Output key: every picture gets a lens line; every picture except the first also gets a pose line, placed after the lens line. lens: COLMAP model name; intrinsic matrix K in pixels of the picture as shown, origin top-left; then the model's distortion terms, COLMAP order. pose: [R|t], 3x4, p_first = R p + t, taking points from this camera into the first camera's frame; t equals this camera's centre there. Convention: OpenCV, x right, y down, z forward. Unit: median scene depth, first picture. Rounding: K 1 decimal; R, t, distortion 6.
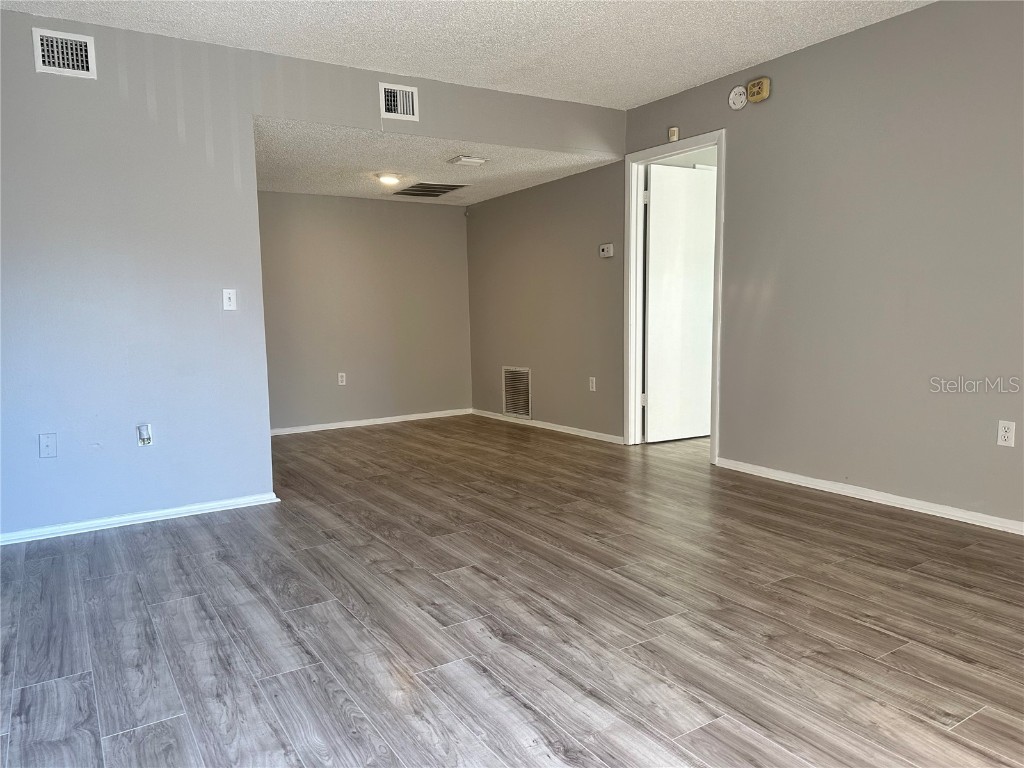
lens RADIAL K [[718.8, 0, 513.2], [0, 718.8, 384.8], [0, 0, 1]] dist [0.035435, -0.052018]
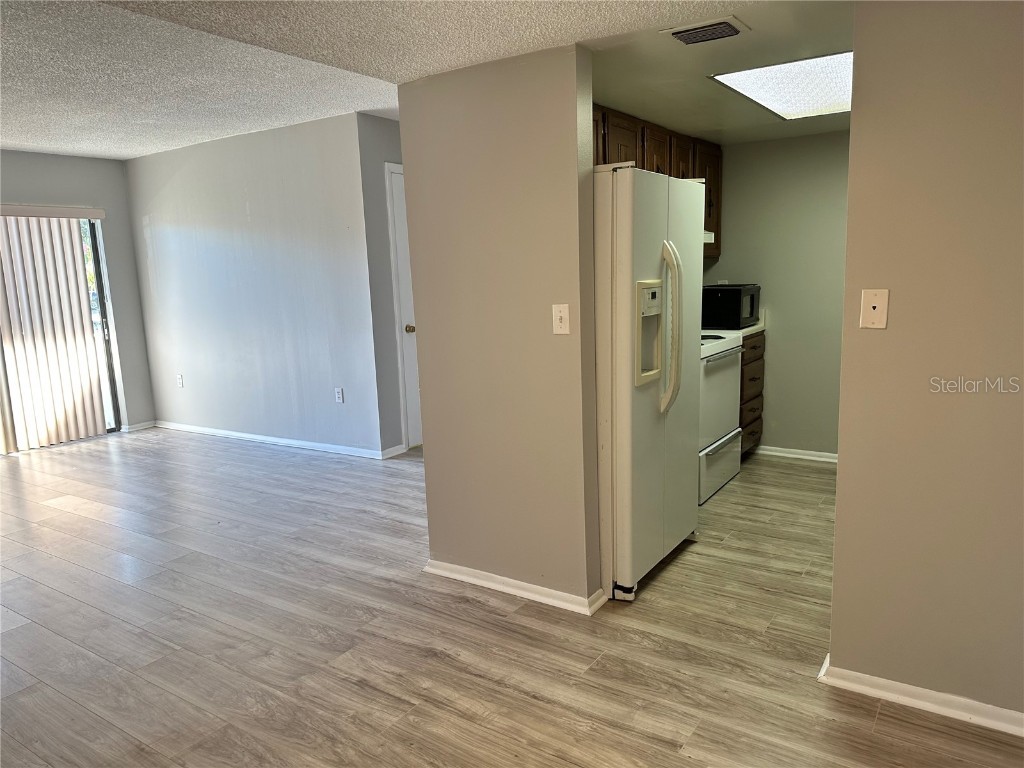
lens RADIAL K [[718.8, 0, 522.4], [0, 718.8, 389.8], [0, 0, 1]] dist [0.035435, -0.052018]
pose [[-0.910786, 0.123620, -0.393937, -0.179398], [0.014206, 0.962942, 0.269334, -0.344236], [0.412633, 0.239709, -0.878791, 2.336882]]
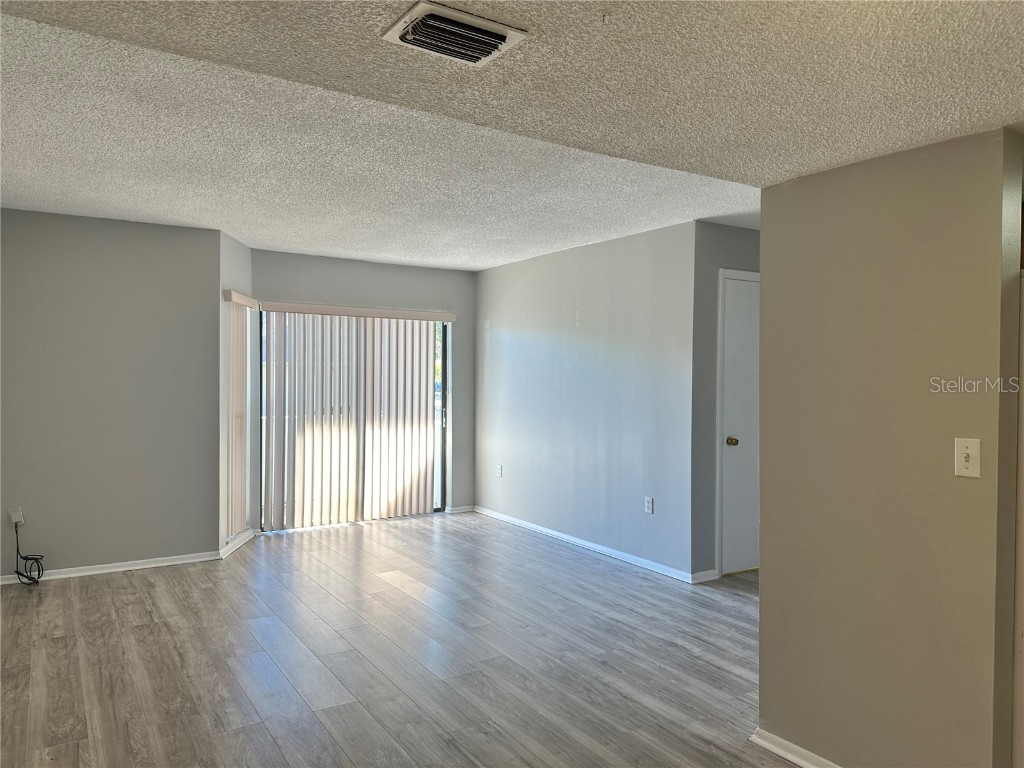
lens RADIAL K [[718.8, 0, 510.9], [0, 718.8, 377.8], [0, 0, 1]] dist [0.035435, -0.052018]
pose [[-0.999943, 0.010641, 0.000075, -0.140866], [0.010585, 0.993928, 0.109520, -0.346578], [0.001091, 0.109514, -0.993985, 2.237125]]
